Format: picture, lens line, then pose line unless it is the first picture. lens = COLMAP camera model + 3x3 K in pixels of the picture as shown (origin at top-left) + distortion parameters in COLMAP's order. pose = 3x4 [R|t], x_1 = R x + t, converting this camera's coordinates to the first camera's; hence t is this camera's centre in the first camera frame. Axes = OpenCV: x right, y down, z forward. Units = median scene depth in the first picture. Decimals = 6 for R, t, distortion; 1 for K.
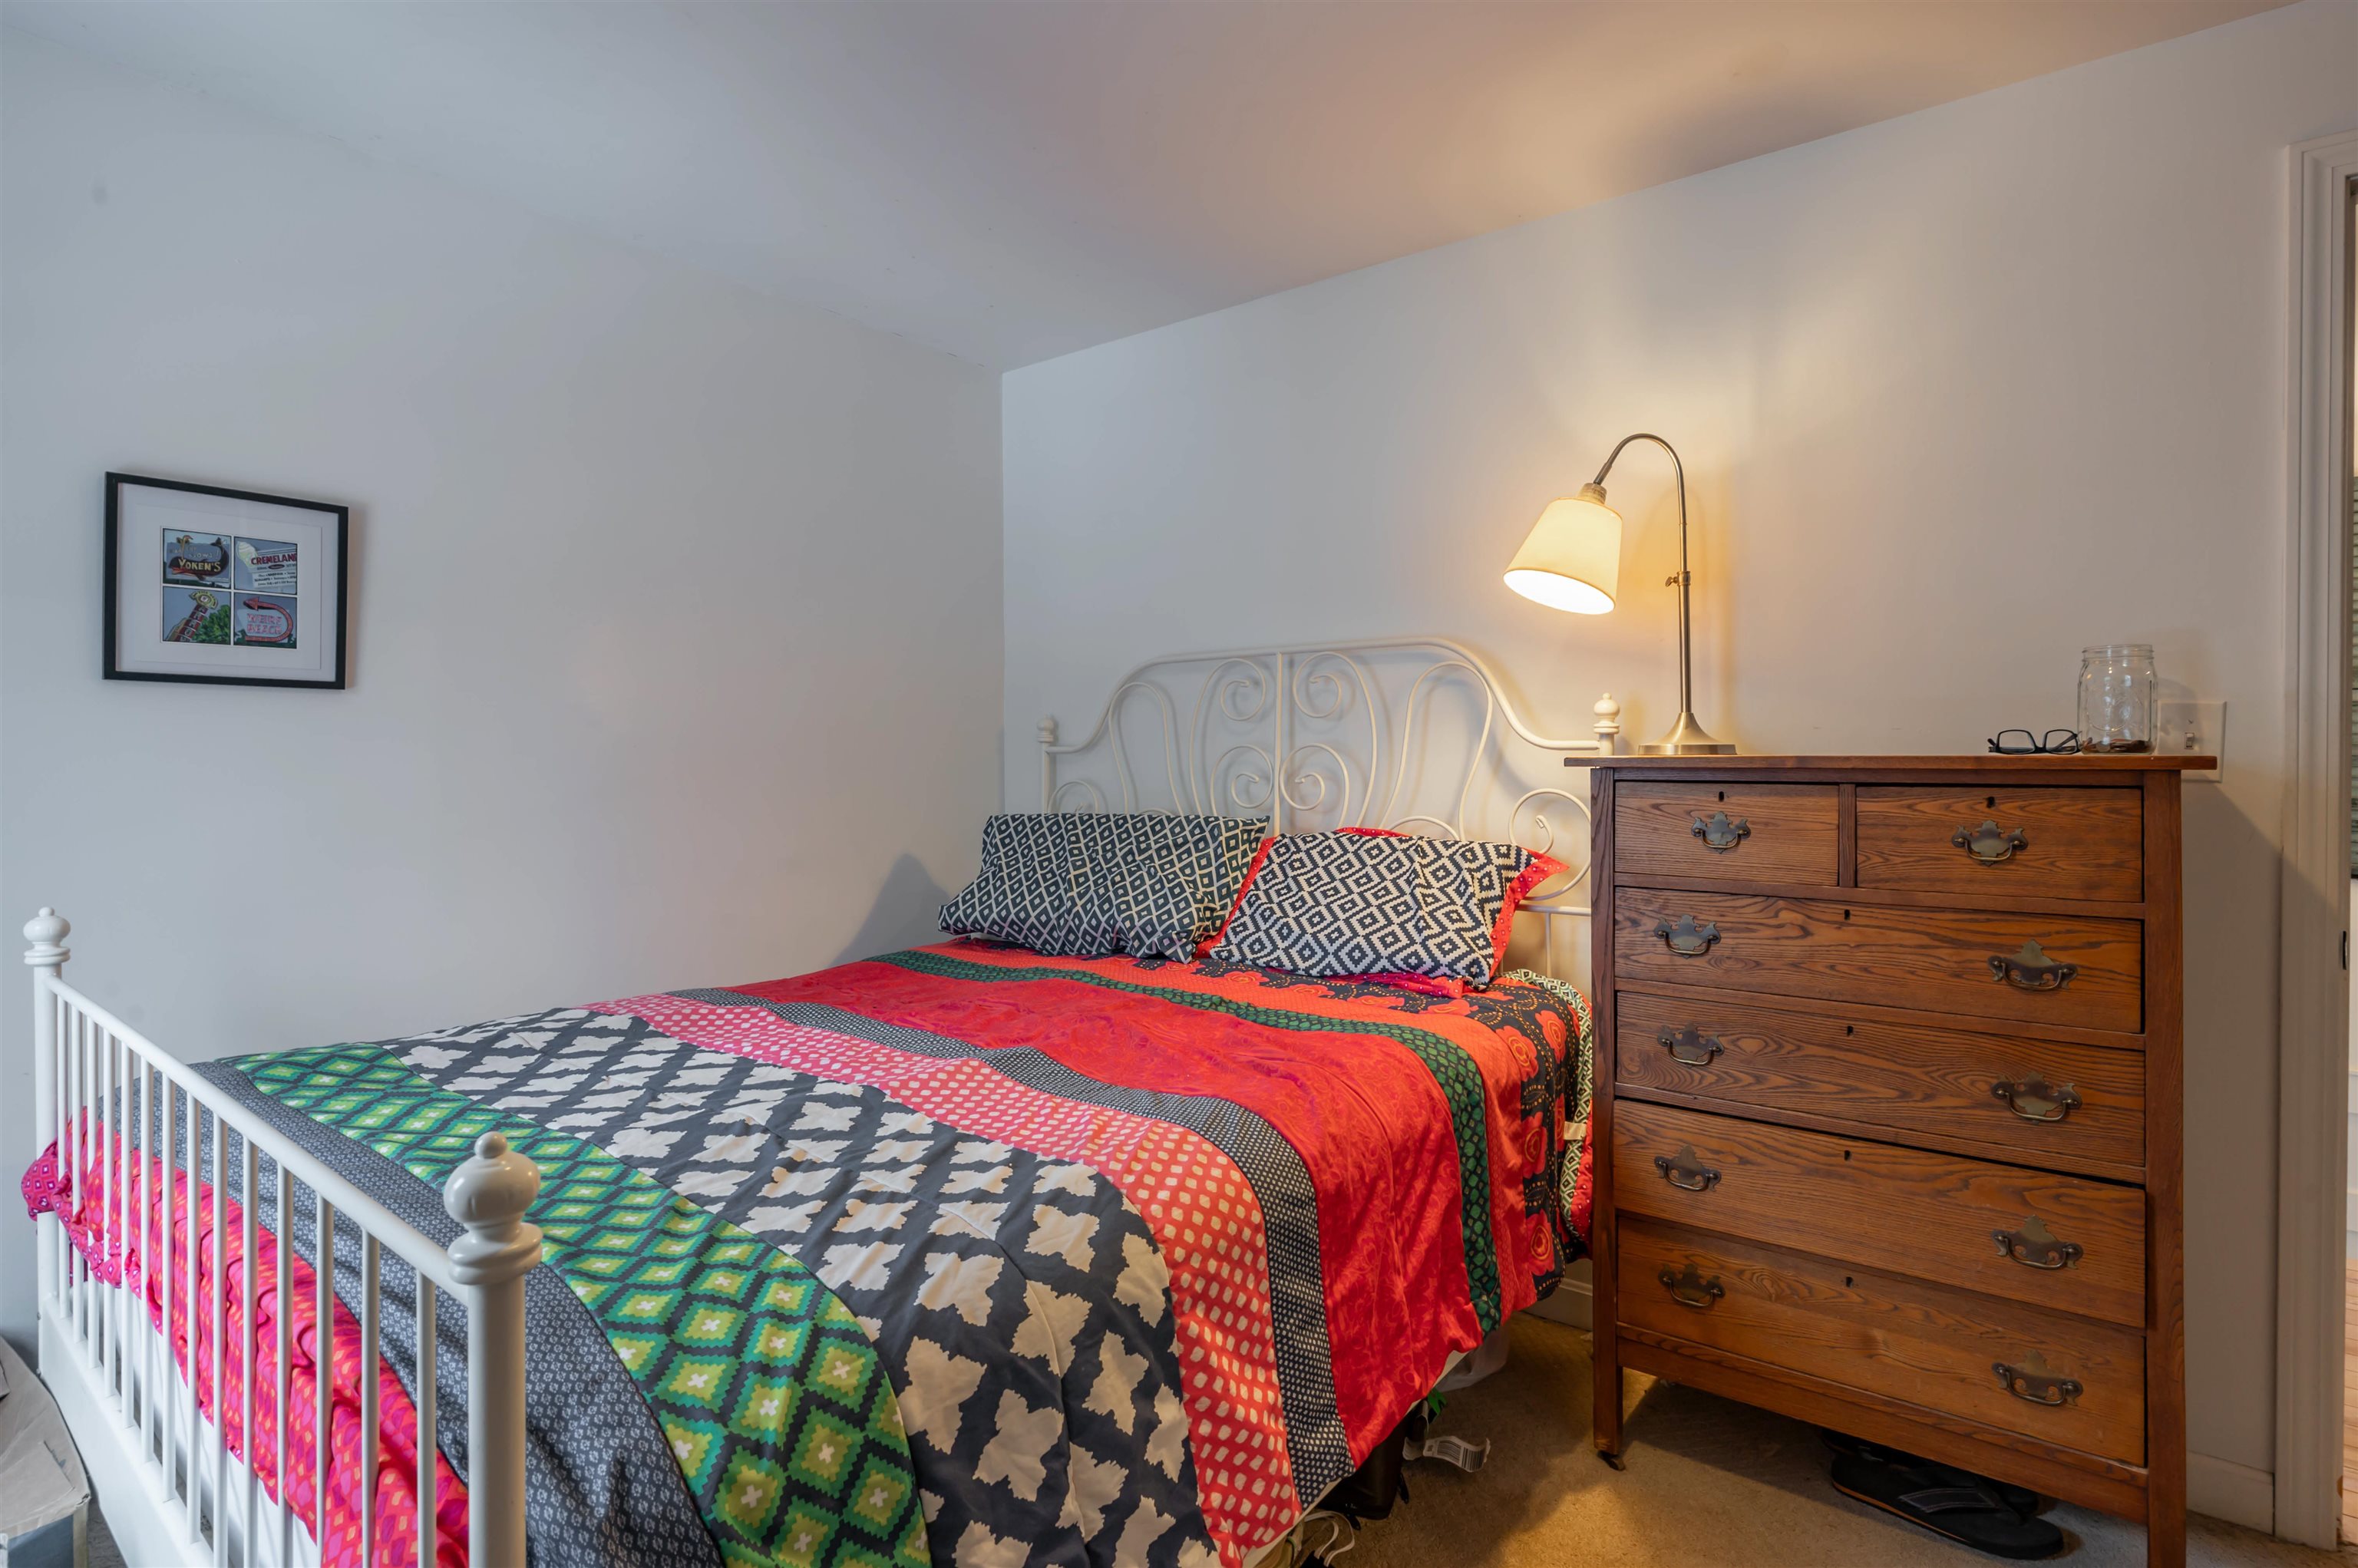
lens RADIAL K [[1150.4, 0, 1177.3], [0, 1150.4, 763.1], [0, 0, 1]] dist [-0.006431, 0.004531]
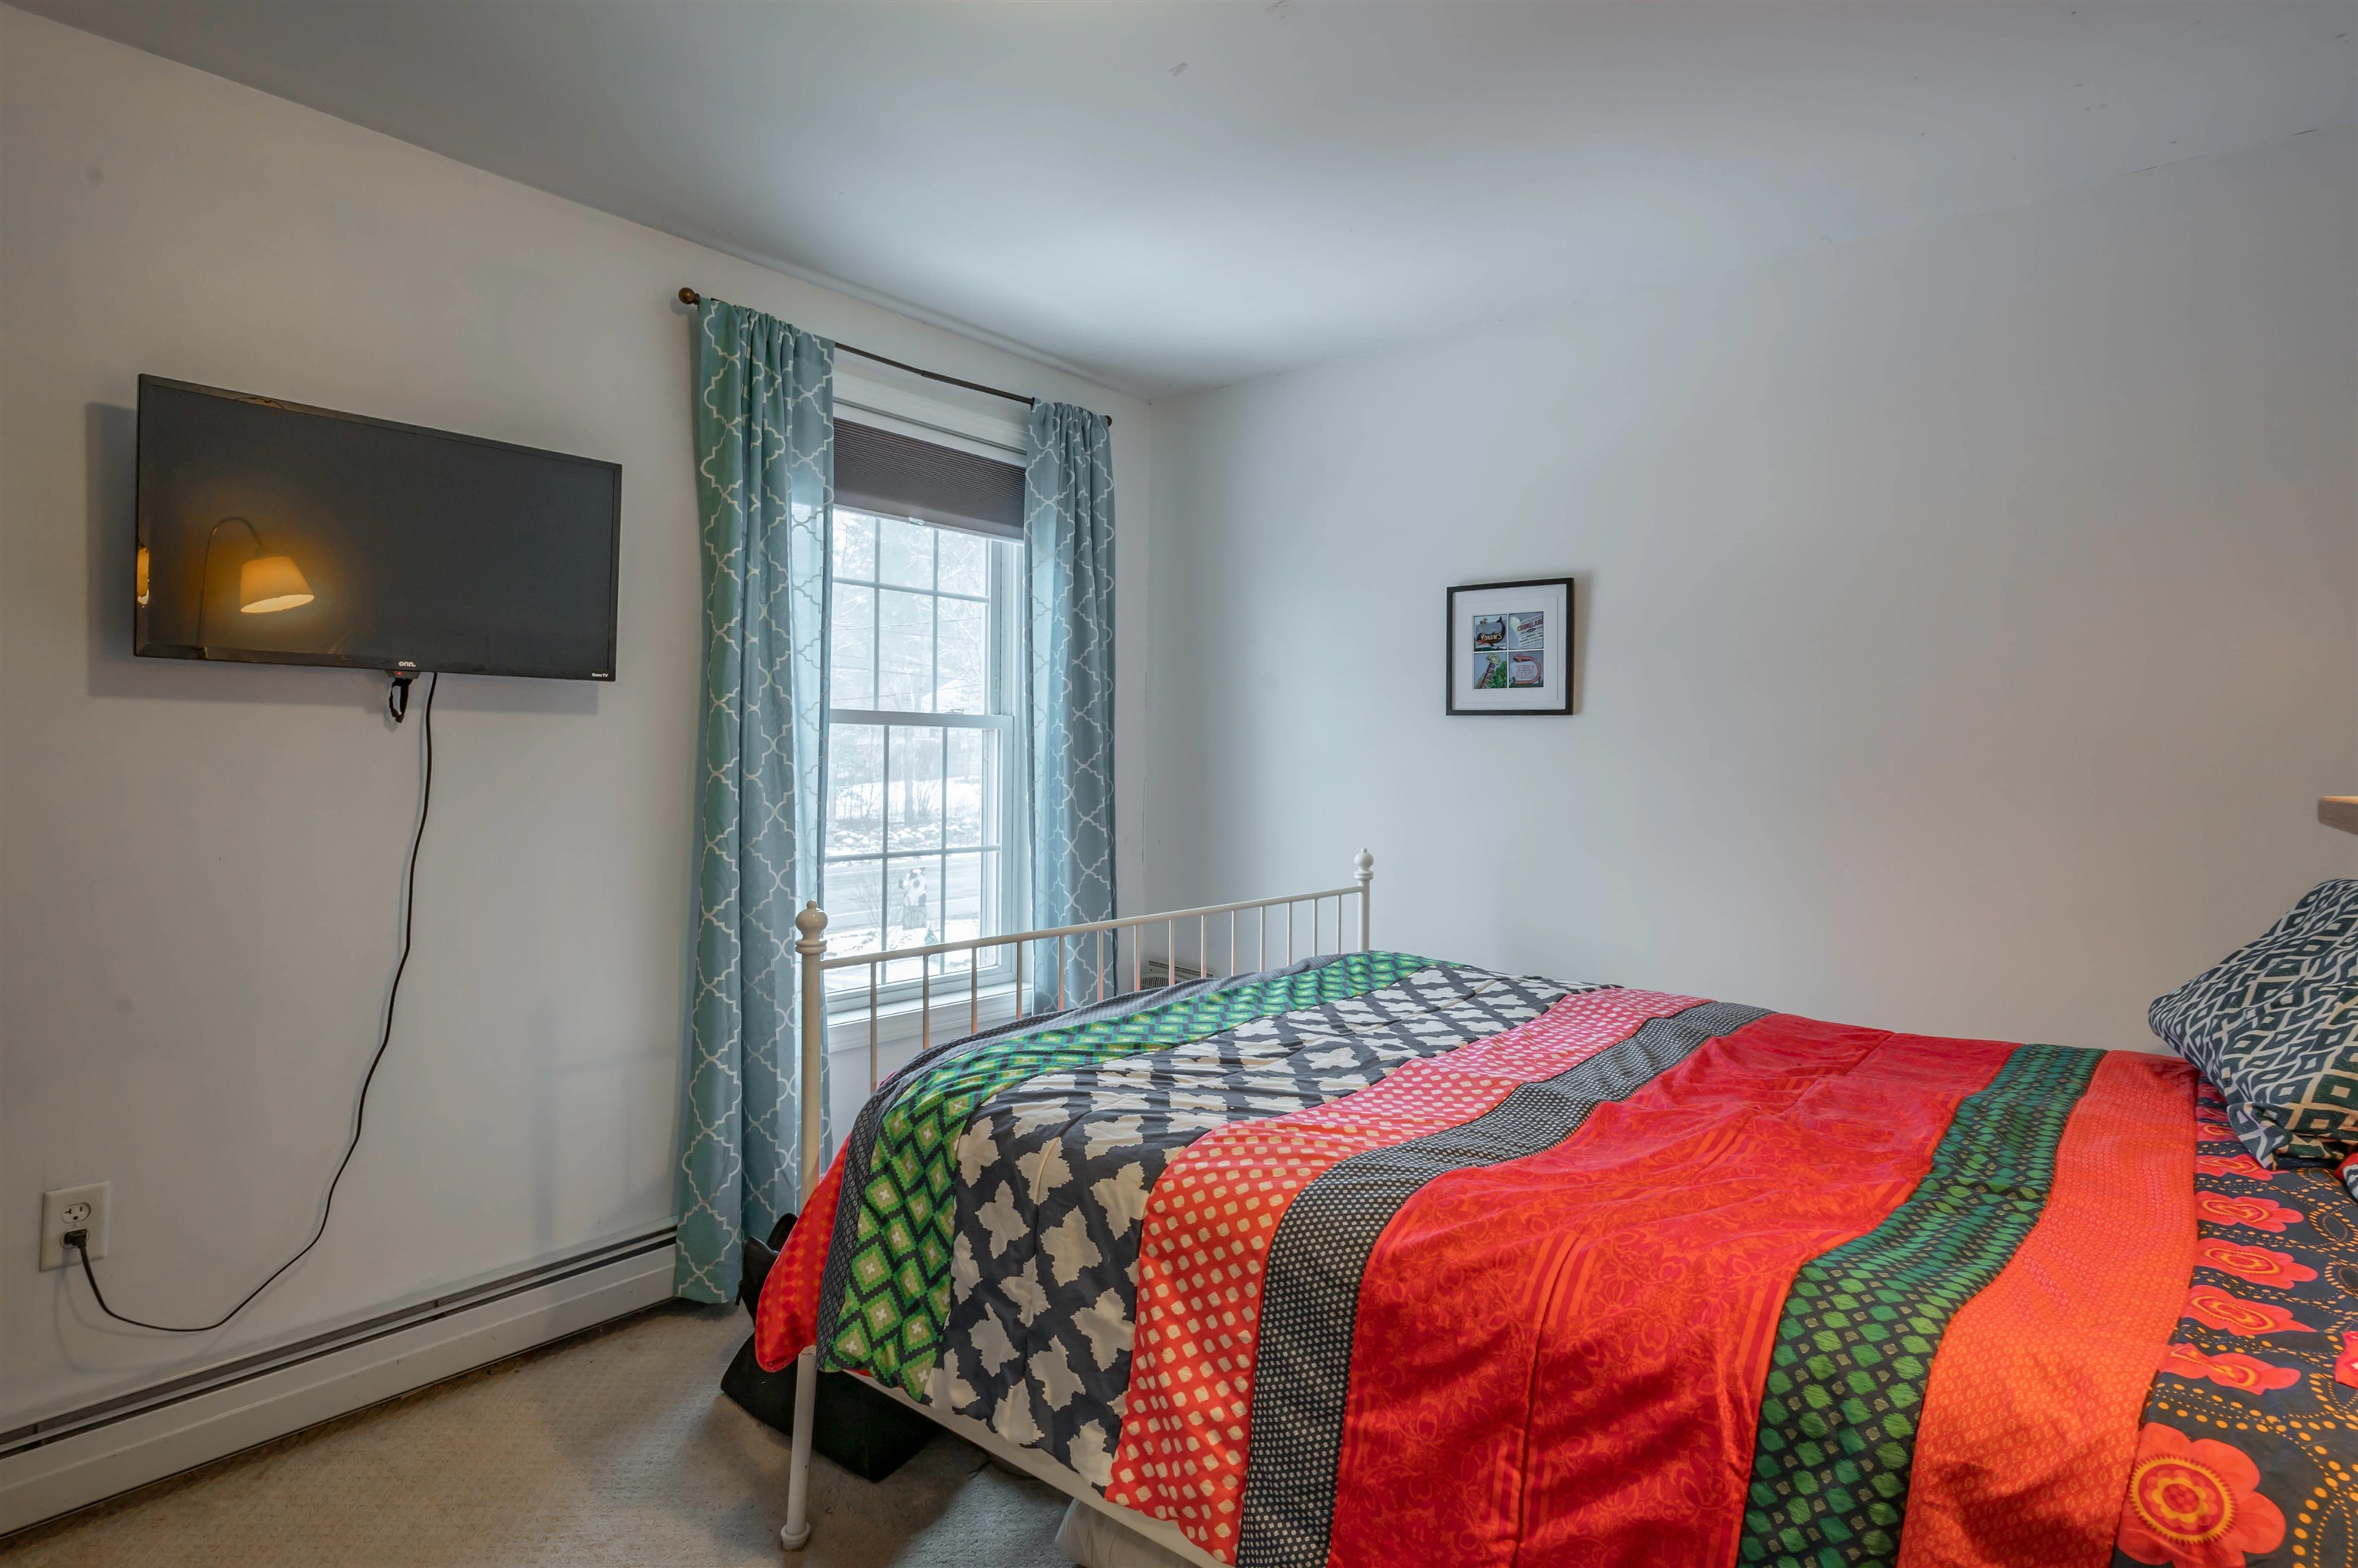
lens RADIAL K [[1150.4, 0, 1174.1], [0, 1150.4, 773.2], [0, 0, 1]] dist [-0.006431, 0.004531]
pose [[0.005013, 0.017475, -0.999835, 0.670928], [-0.022378, 0.999599, 0.017358, -0.011010], [0.999737, 0.022287, 0.005402, 0.595353]]
